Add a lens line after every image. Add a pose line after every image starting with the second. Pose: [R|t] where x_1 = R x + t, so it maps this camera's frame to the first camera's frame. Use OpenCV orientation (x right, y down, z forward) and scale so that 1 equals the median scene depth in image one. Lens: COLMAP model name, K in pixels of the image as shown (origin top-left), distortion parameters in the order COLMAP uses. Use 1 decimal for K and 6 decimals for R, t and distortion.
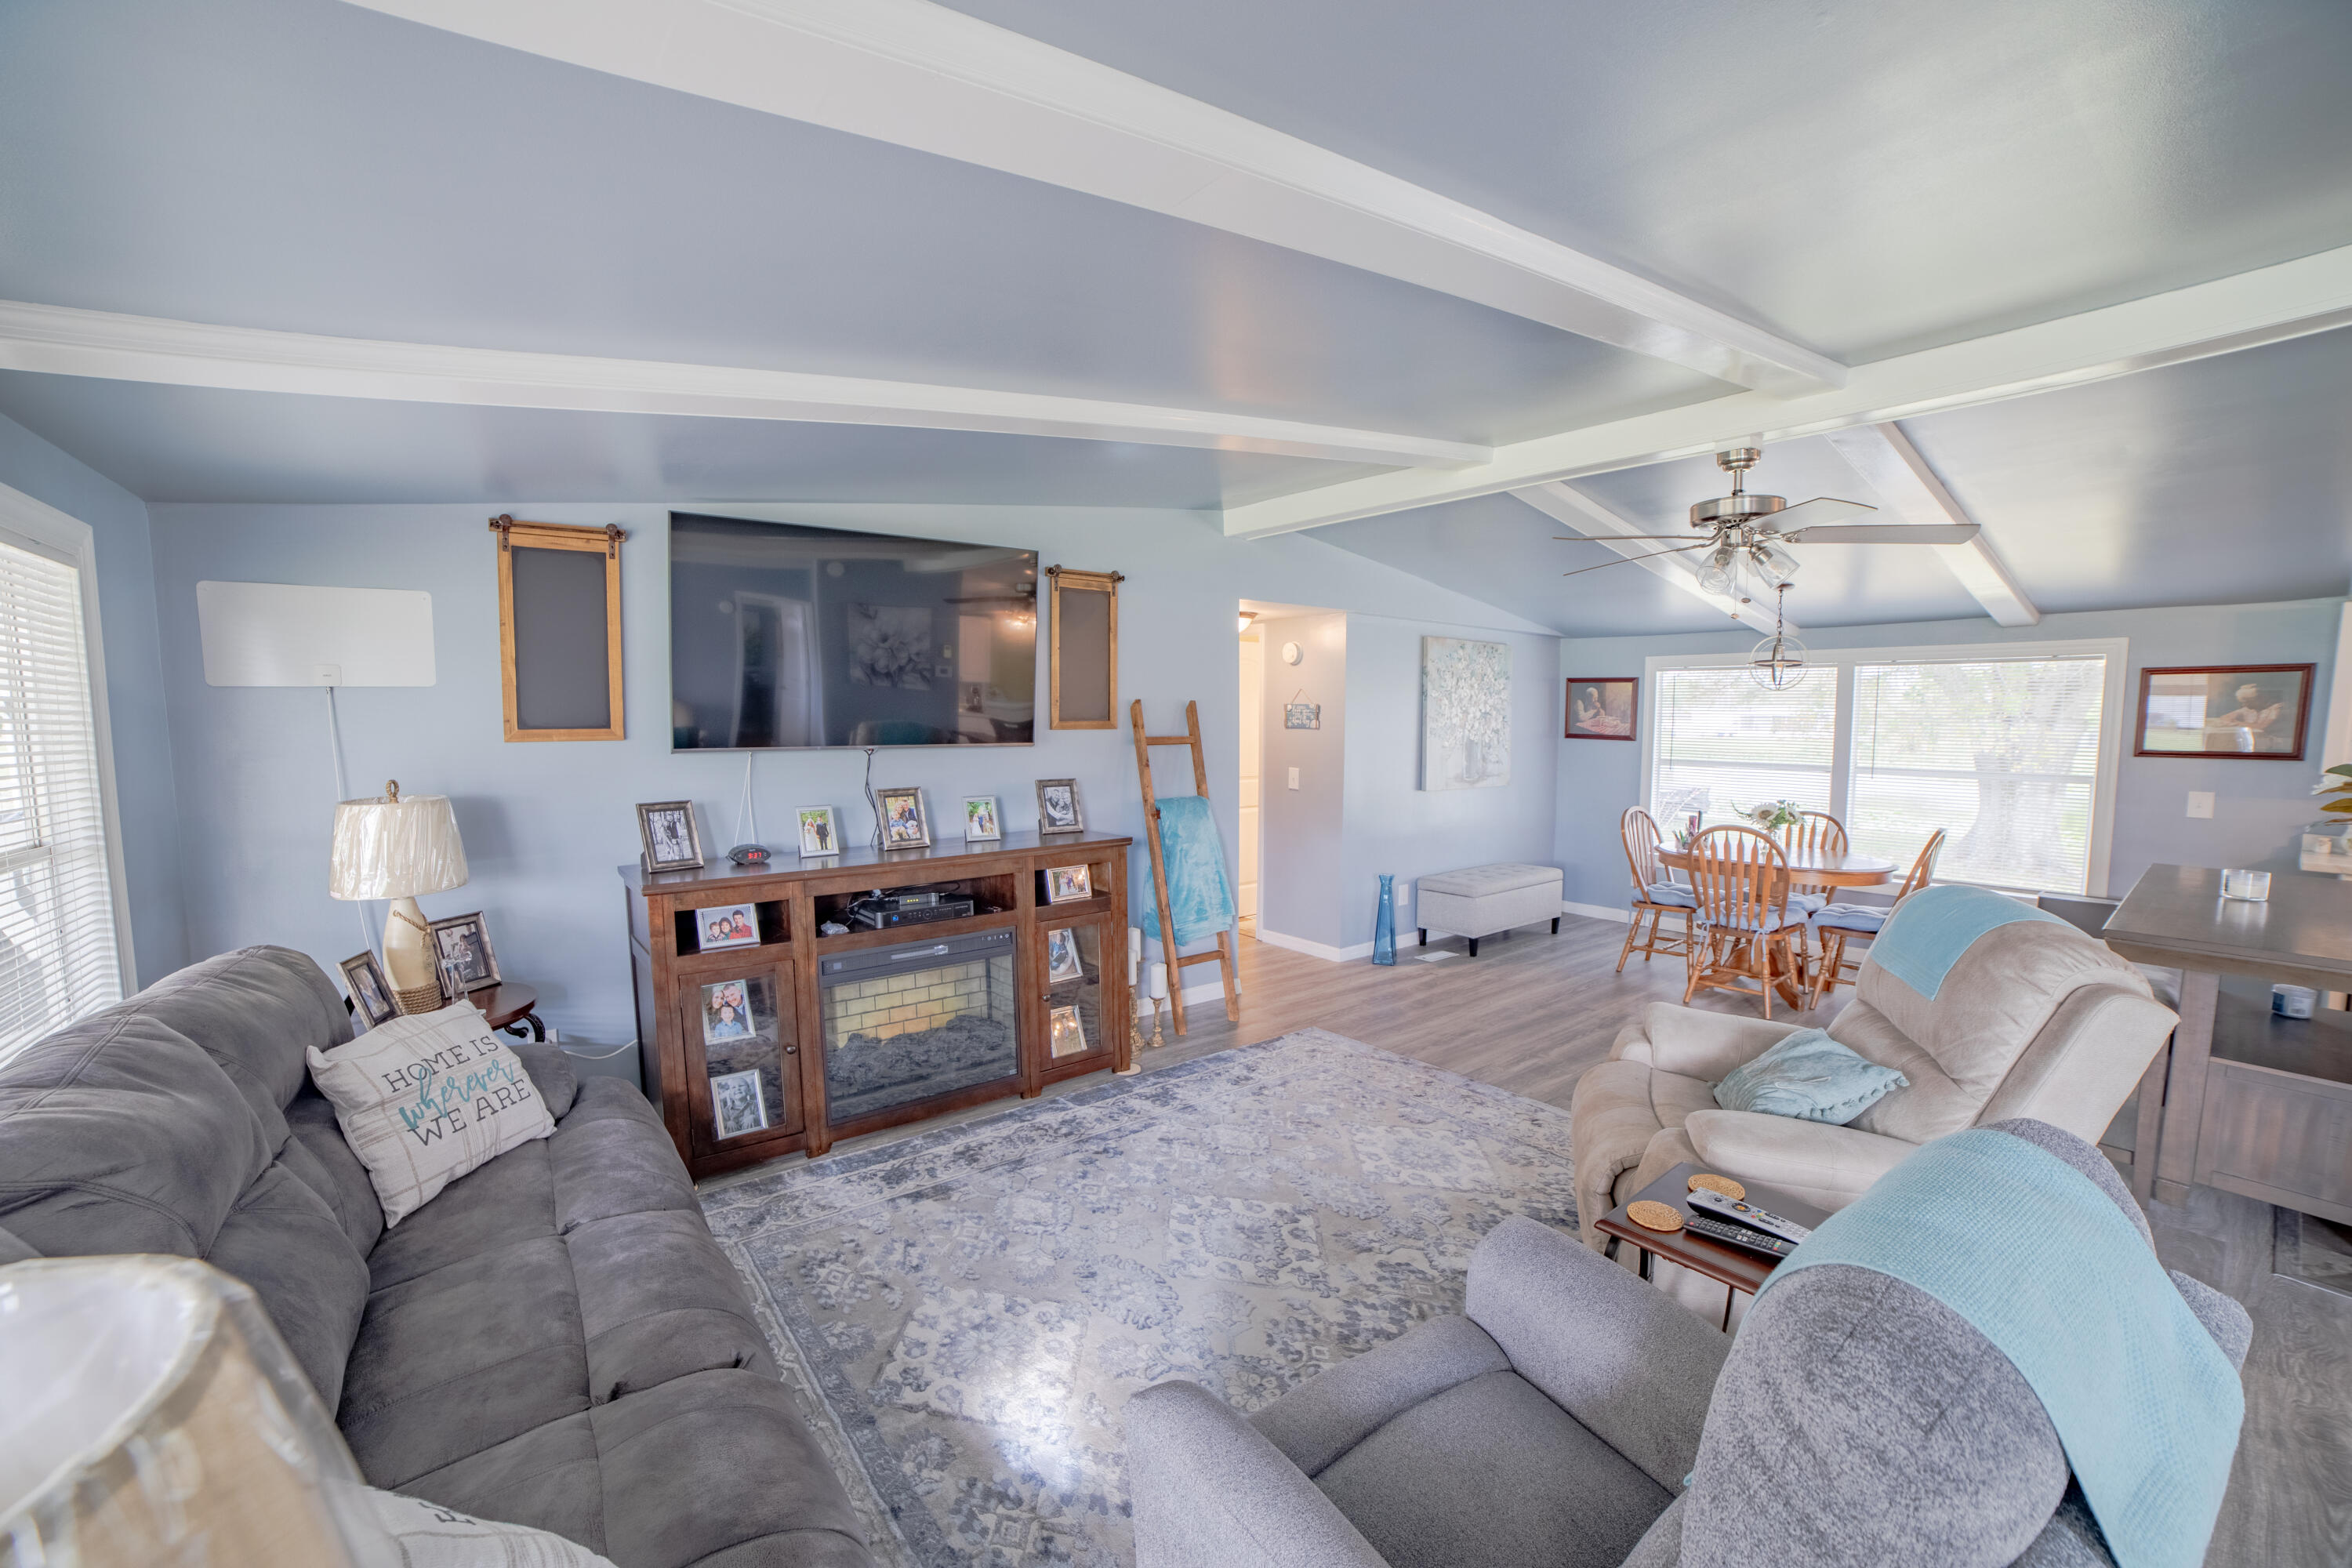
lens RADIAL K [[954.7, 0, 1165.0], [0, 954.7, 801.6], [0, 0, 1]] dist [-0.100622, 0.032986]
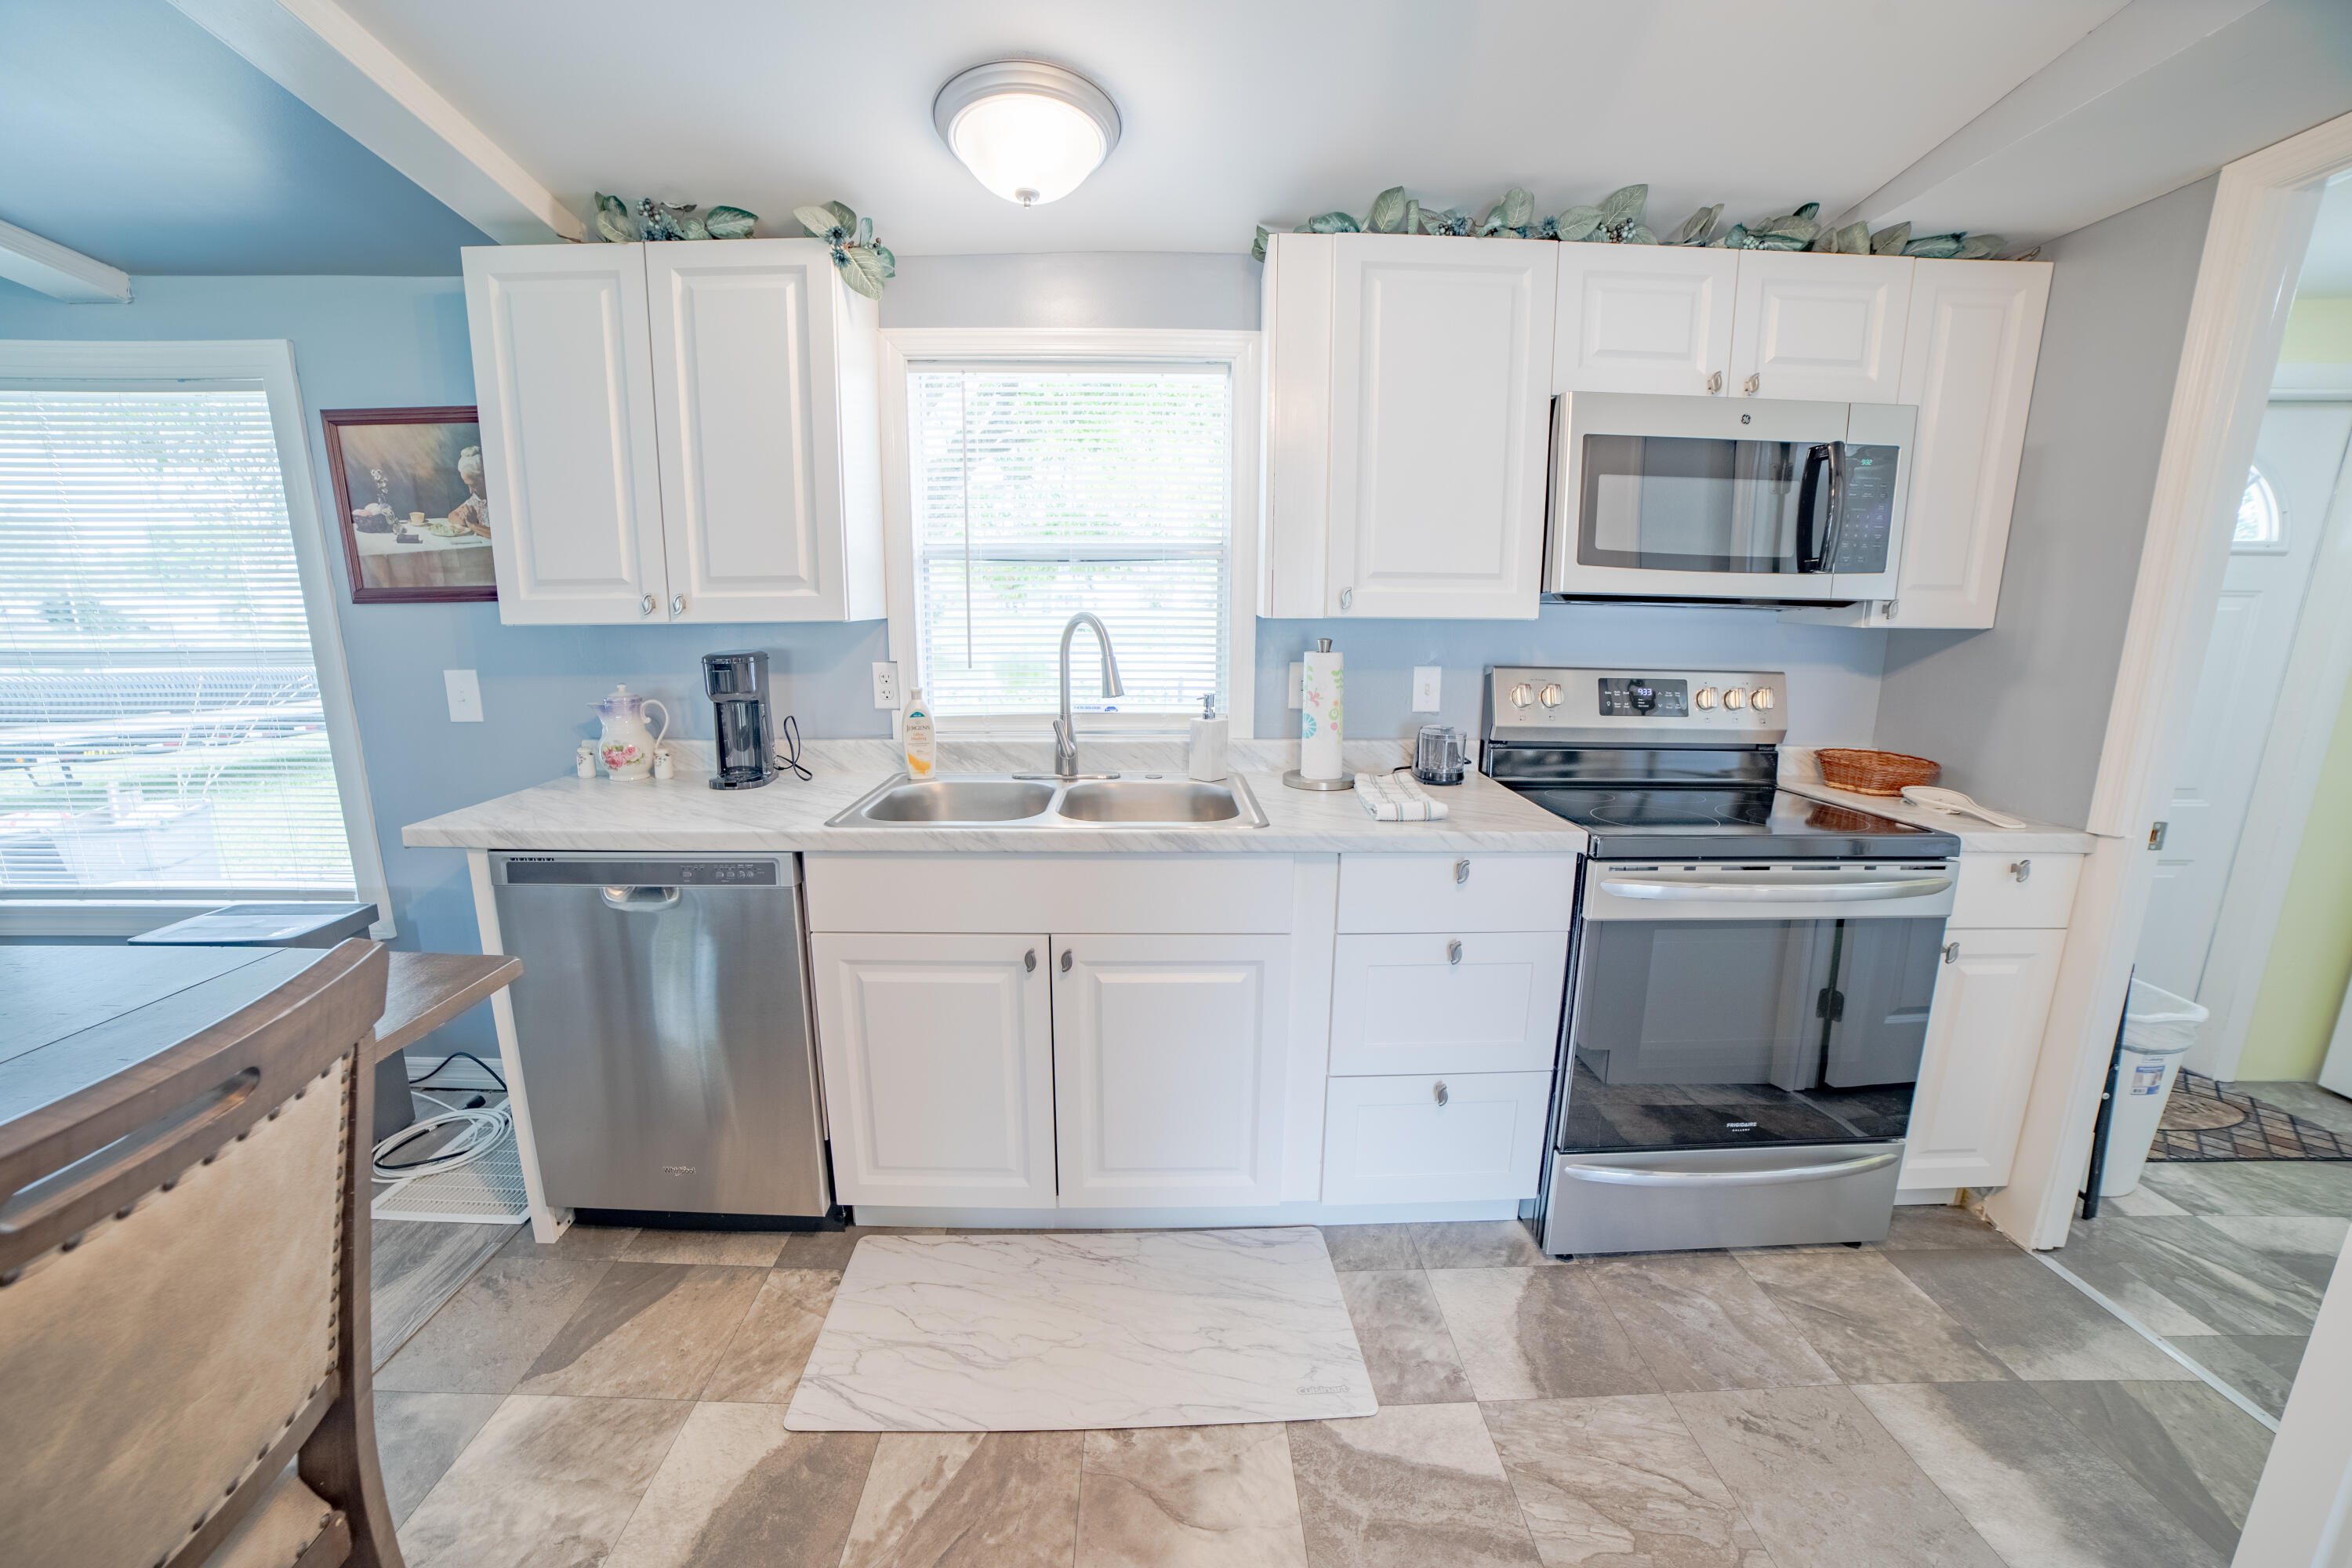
lens RADIAL K [[945.0, 0, 1168.9], [0, 945.0, 802.8], [0, 0, 1]] dist [-0.104674, 0.032946]
pose [[0.608779, -0.169112, 0.775106, 0.779416], [0.070813, 0.984700, 0.159223, 0.008355], [-0.790173, -0.042045, 0.611440, 0.283614]]
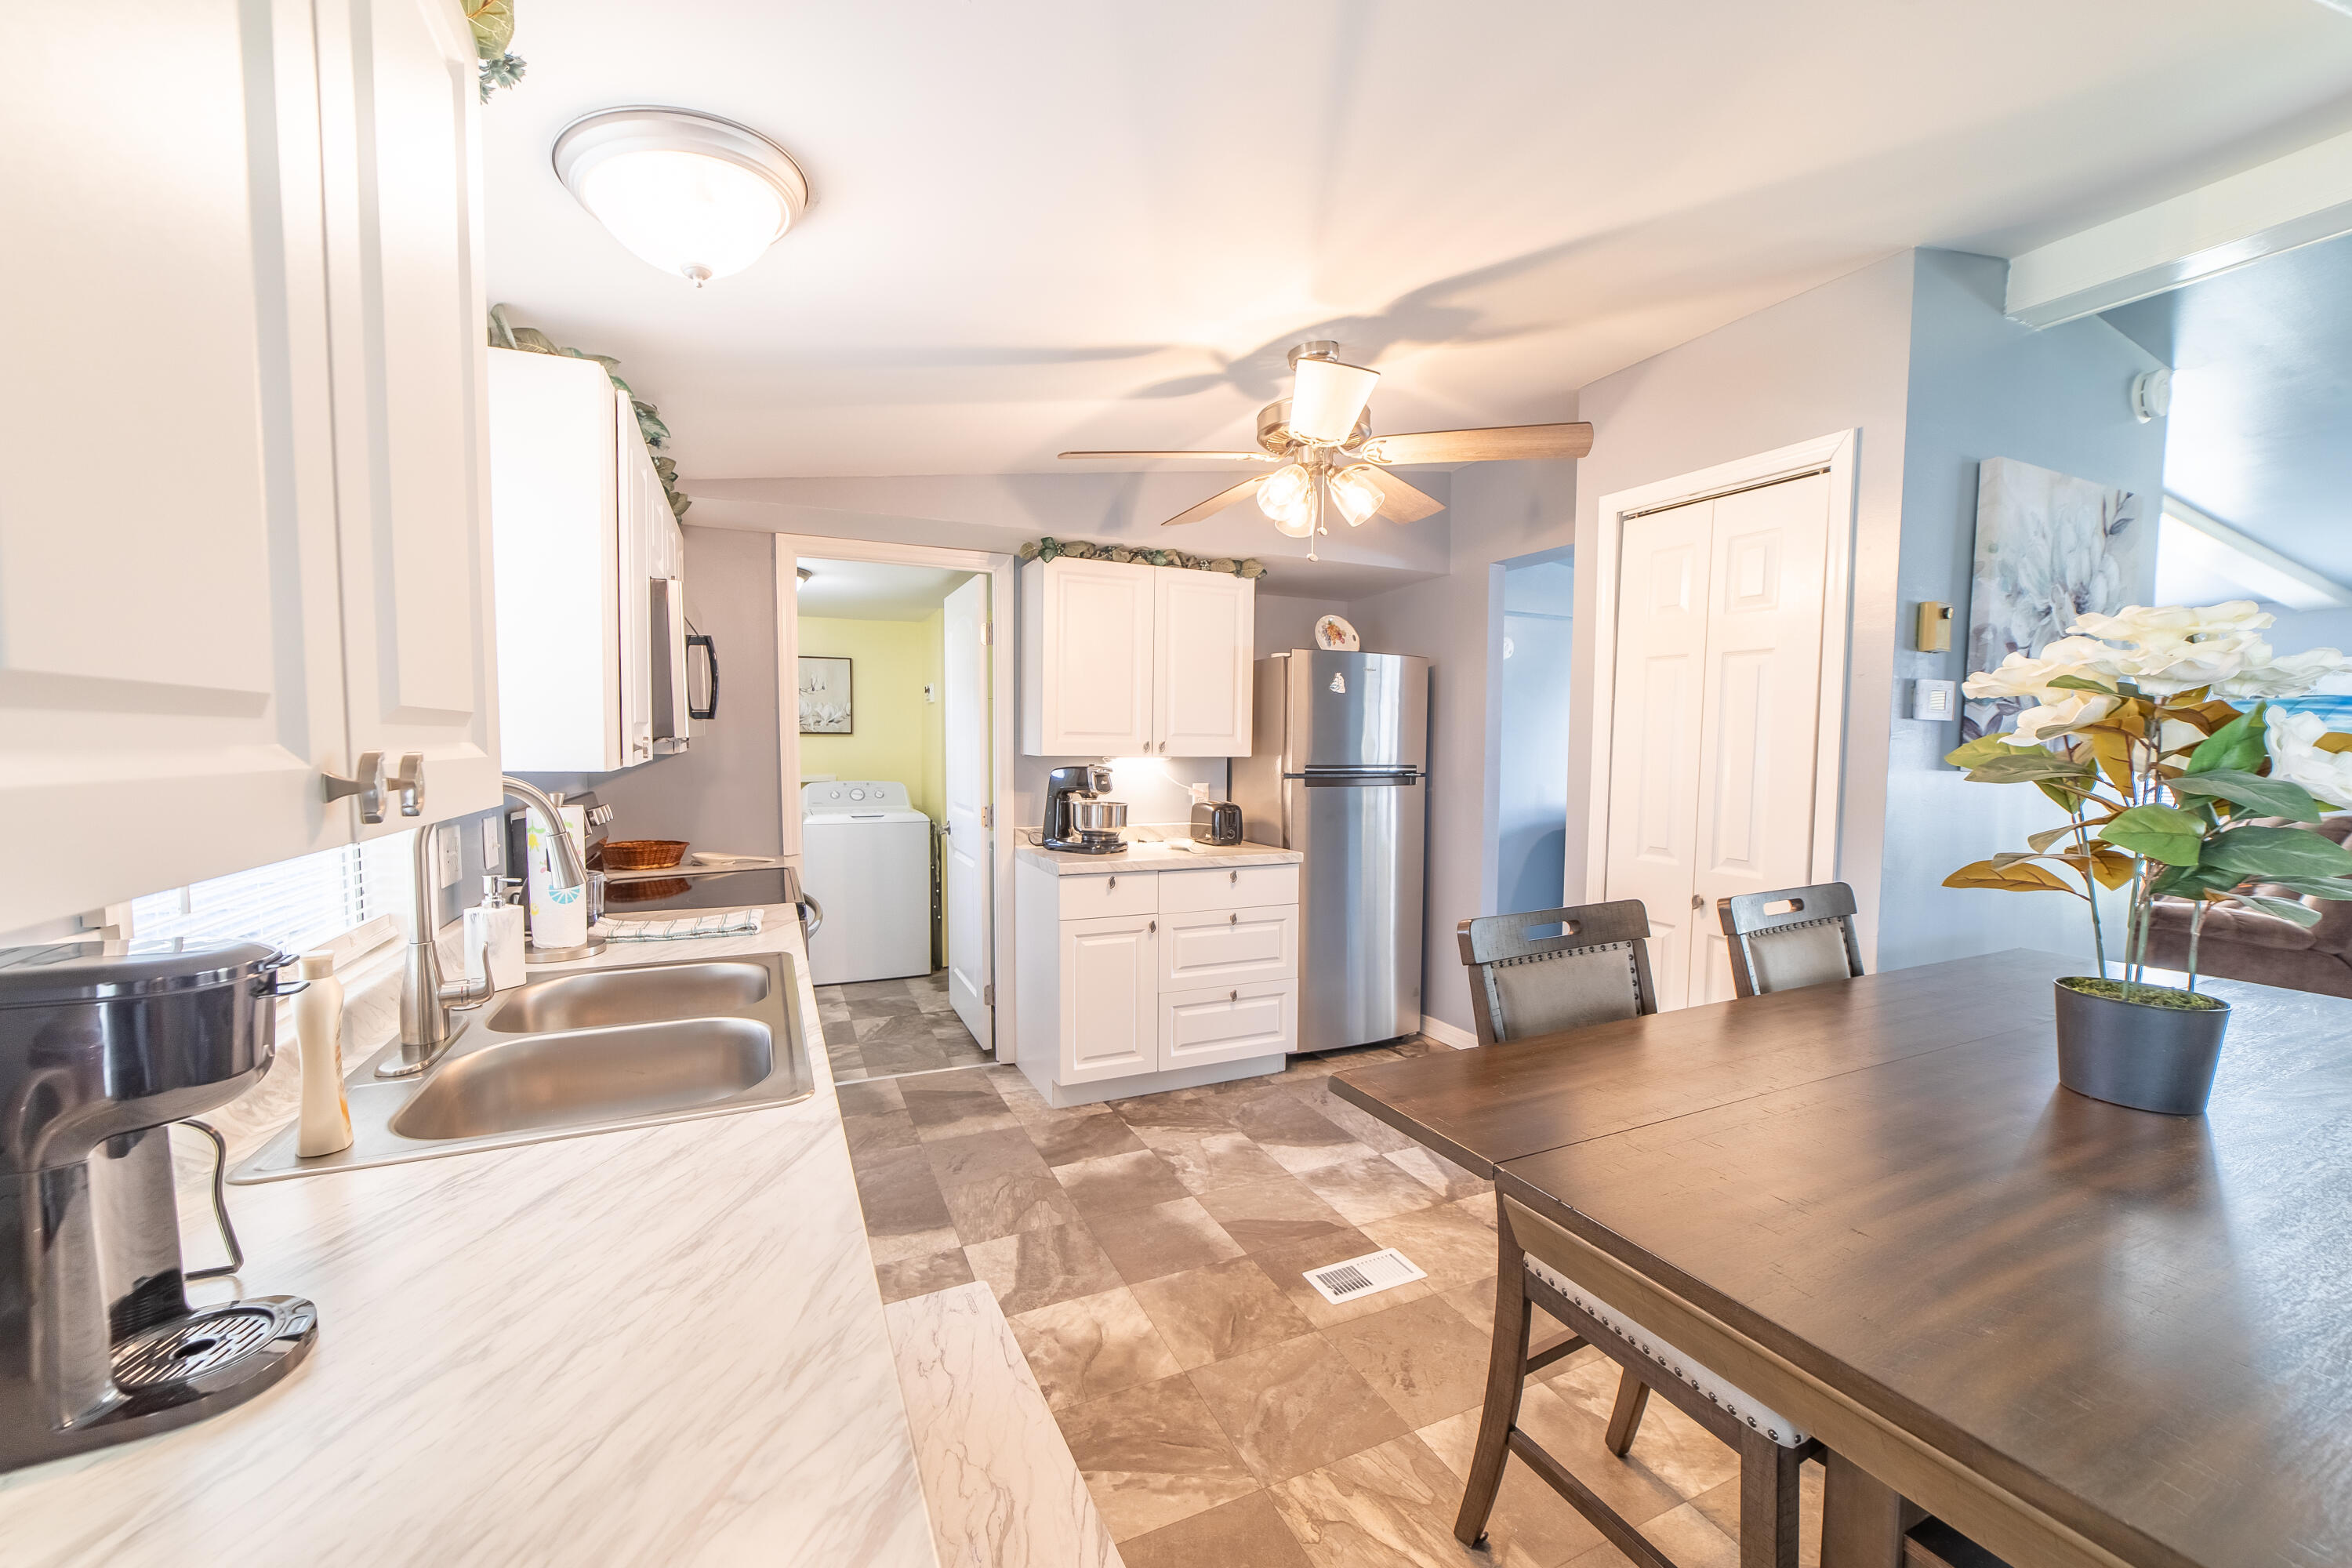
lens RADIAL K [[899.1, 0, 1173.6], [0, 899.1, 797.4], [0, 0, 1]] dist [-0.038790, 0.023451]
pose [[-0.971054, -0.030994, 0.236841, 0.825316], [0.006592, 0.987691, 0.156279, -0.036756], [-0.238769, 0.153317, -0.958897, 0.704644]]
